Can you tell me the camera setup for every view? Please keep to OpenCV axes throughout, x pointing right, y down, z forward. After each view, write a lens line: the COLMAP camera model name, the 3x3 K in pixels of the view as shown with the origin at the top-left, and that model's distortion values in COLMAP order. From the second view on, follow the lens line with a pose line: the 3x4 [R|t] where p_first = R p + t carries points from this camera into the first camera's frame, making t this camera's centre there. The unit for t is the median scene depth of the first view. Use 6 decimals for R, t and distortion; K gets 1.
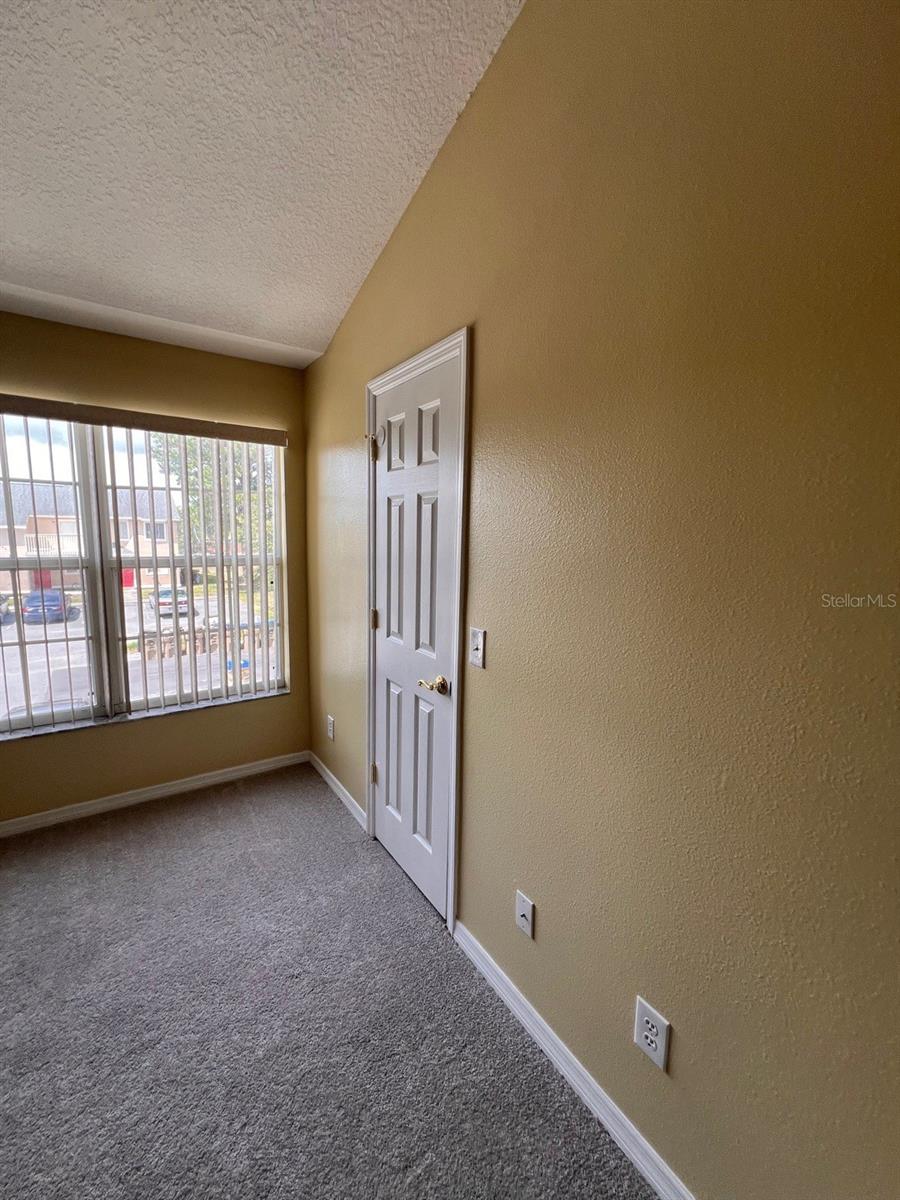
lens RADIAL K [[478.0, 0, 450.5], [0, 478.0, 602.0], [0, 0, 1]] dist [-0.001394, 0.000184]
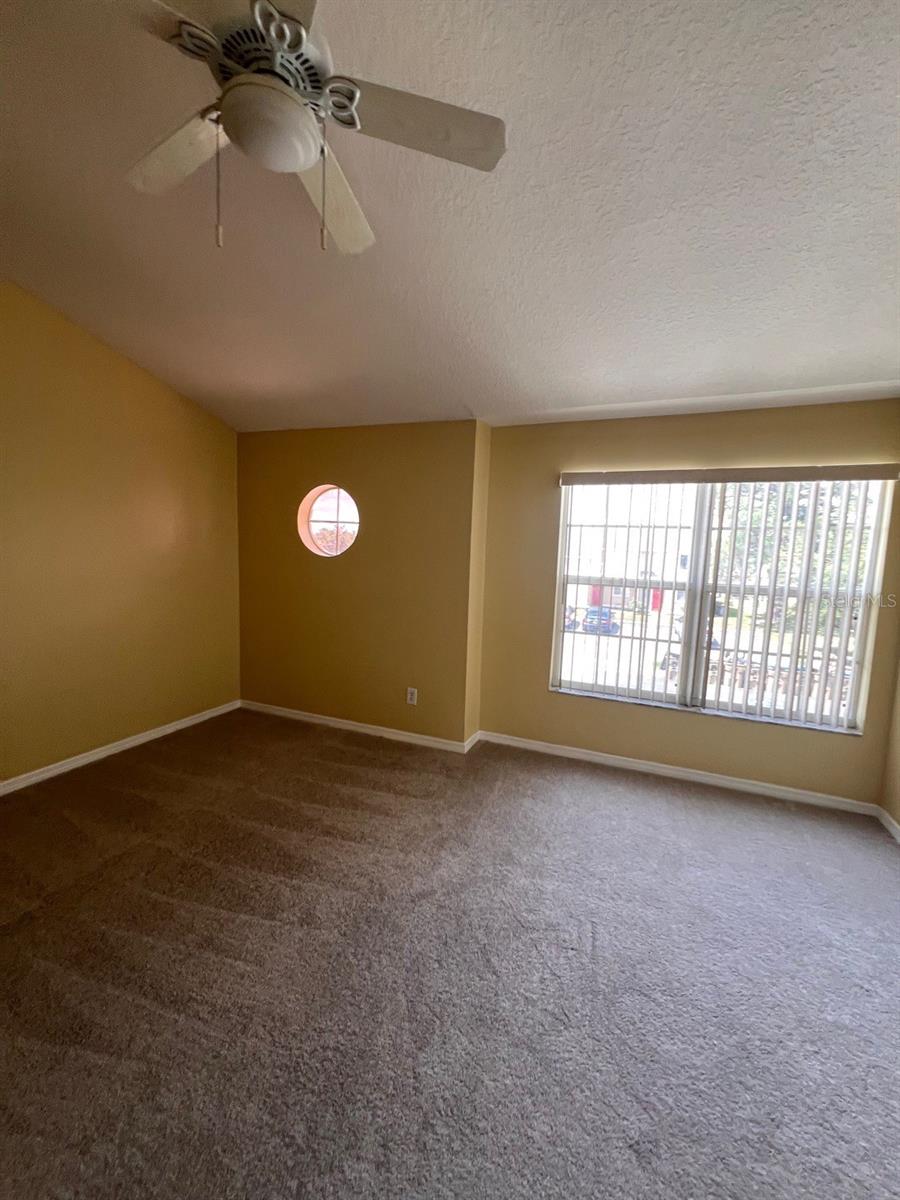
lens RADIAL K [[478.0, 0, 446.1], [0, 478.0, 601.1], [0, 0, 1]] dist [-0.001394, 0.000184]
pose [[0.540373, 0.088550, -0.836753, -0.012541], [-0.145002, 0.989370, 0.011059, 0.038022], [0.828837, 0.115355, 0.547469, -0.264551]]
